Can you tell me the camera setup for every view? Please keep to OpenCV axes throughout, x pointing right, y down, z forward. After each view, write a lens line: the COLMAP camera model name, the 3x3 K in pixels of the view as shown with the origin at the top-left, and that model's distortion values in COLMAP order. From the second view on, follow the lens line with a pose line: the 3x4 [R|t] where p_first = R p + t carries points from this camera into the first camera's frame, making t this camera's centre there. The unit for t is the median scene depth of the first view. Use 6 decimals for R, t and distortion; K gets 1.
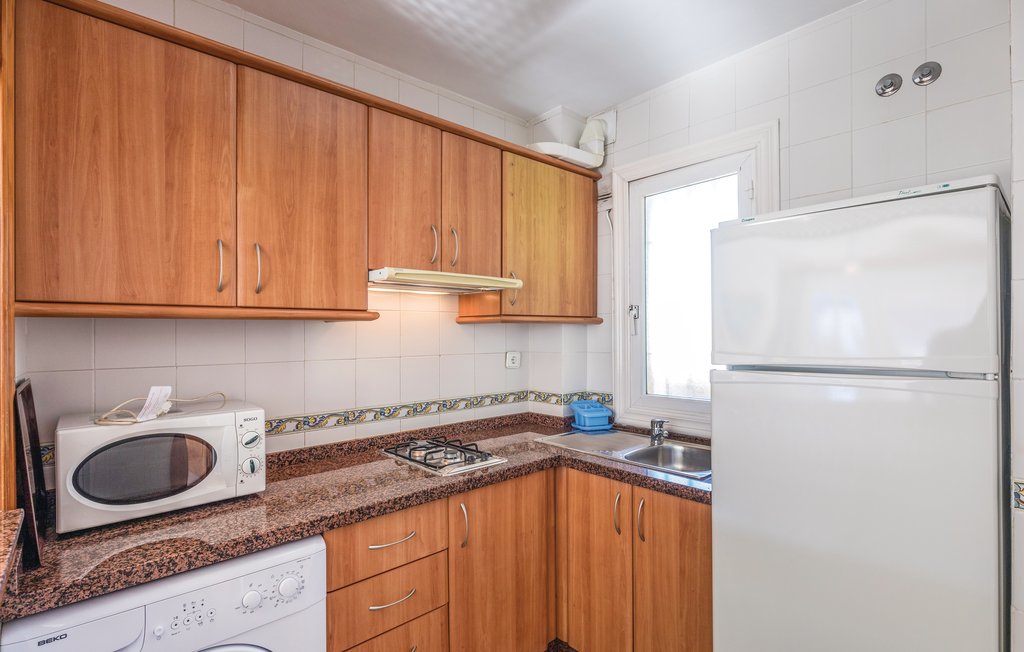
lens RADIAL K [[493.7, 0, 512.0], [0, 493.7, 326.0], [0, 0, 1]] dist [0.001472, 0.000167]
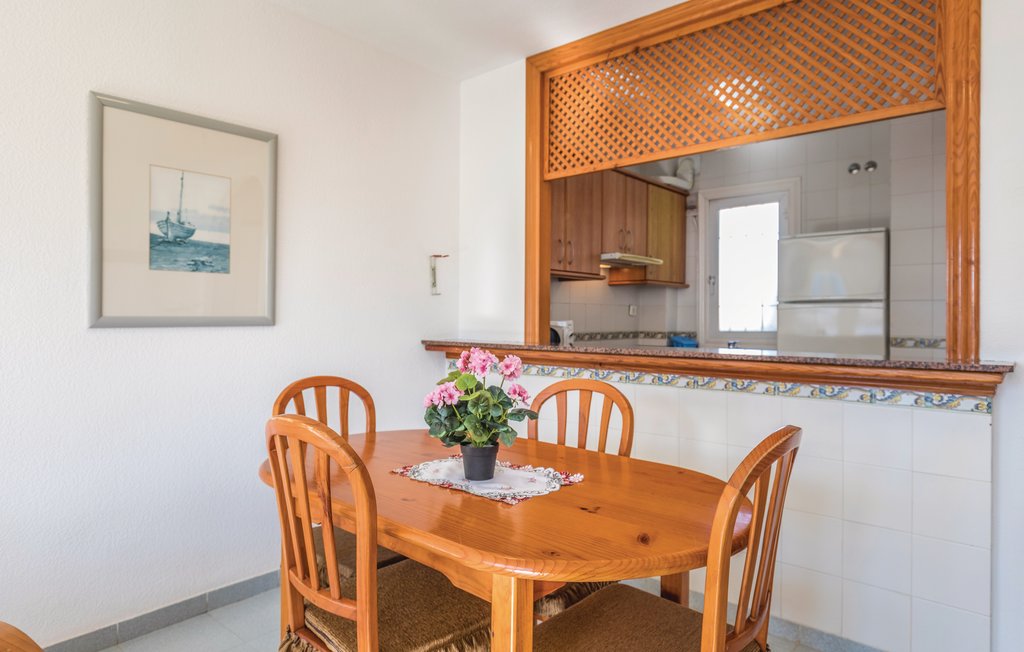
lens RADIAL K [[629.7, 0, 512.0], [0, 629.7, 326.0], [0, 0, 1]] dist [-0.003061, -0.000353]
pose [[0.990055, 0.005279, 0.140579, -0.685660], [-0.008627, 0.999693, 0.023219, 0.078097], [-0.140413, -0.024201, 0.989797, -0.953480]]
